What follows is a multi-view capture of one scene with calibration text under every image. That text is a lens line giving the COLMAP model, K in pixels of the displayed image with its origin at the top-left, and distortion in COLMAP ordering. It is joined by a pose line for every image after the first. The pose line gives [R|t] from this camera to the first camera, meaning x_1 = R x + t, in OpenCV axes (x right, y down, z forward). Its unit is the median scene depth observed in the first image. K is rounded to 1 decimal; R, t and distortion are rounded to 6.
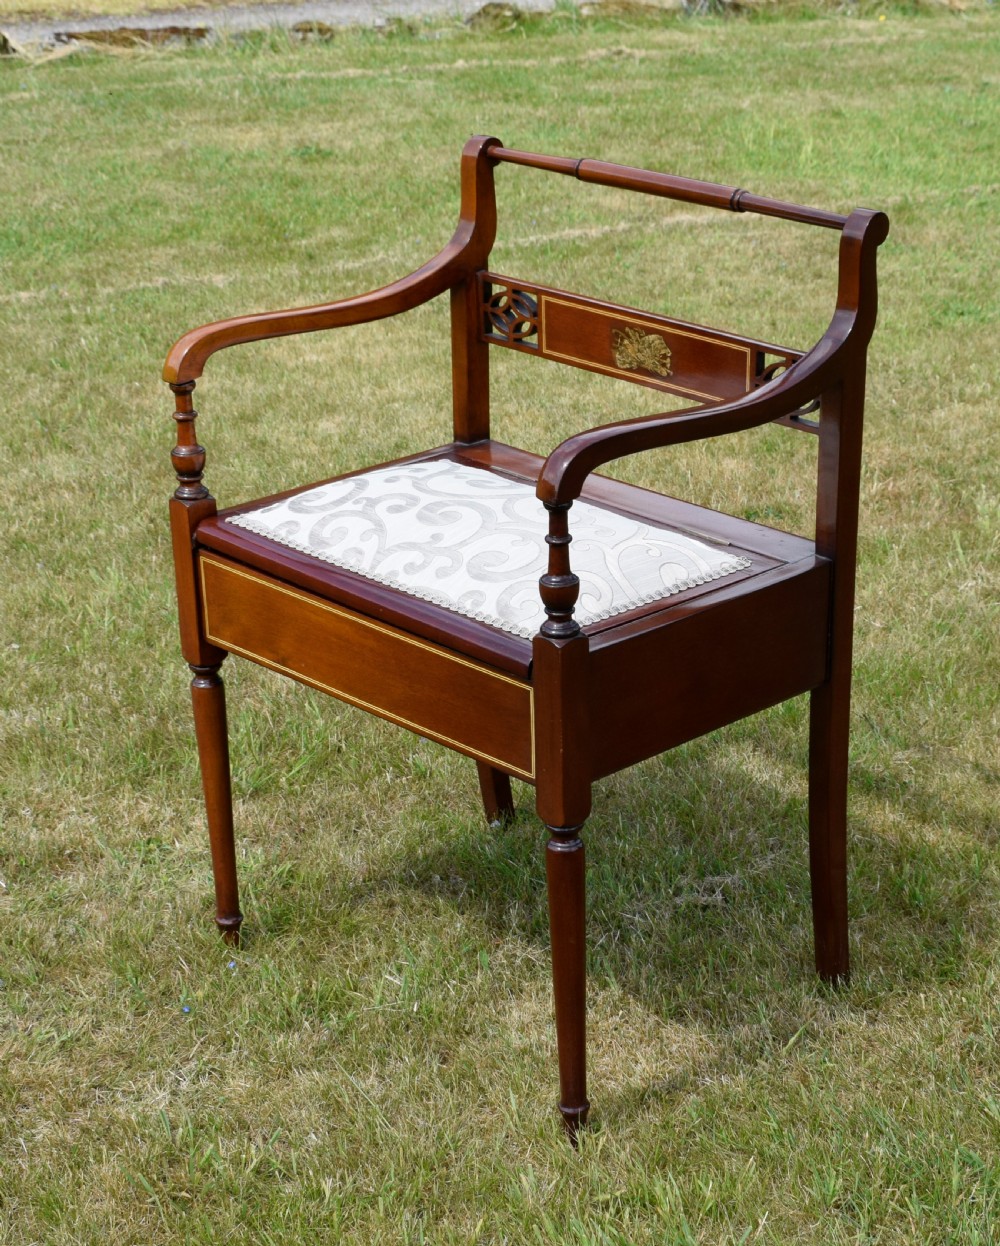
lens RADIAL K [[2542.5, 0, 503.2], [0, 2542.5, 704.1], [0, 0, 1]] dist [-0.033371, -0.026242]
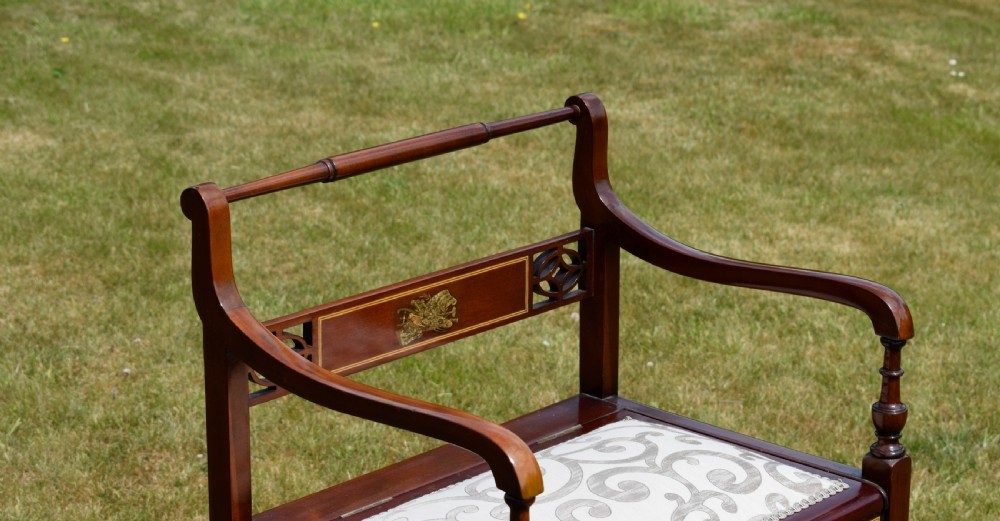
lens RADIAL K [[2328.1, 0, 532.7], [0, 2328.1, 207.2], [0, 0, 1]] dist [-0.028726, 0.104464]
pose [[-0.080783, -0.234726, 0.968699, -0.782393], [0.395160, 0.884692, 0.247324, -0.368158], [-0.915053, 0.402771, 0.021286, 0.887812]]
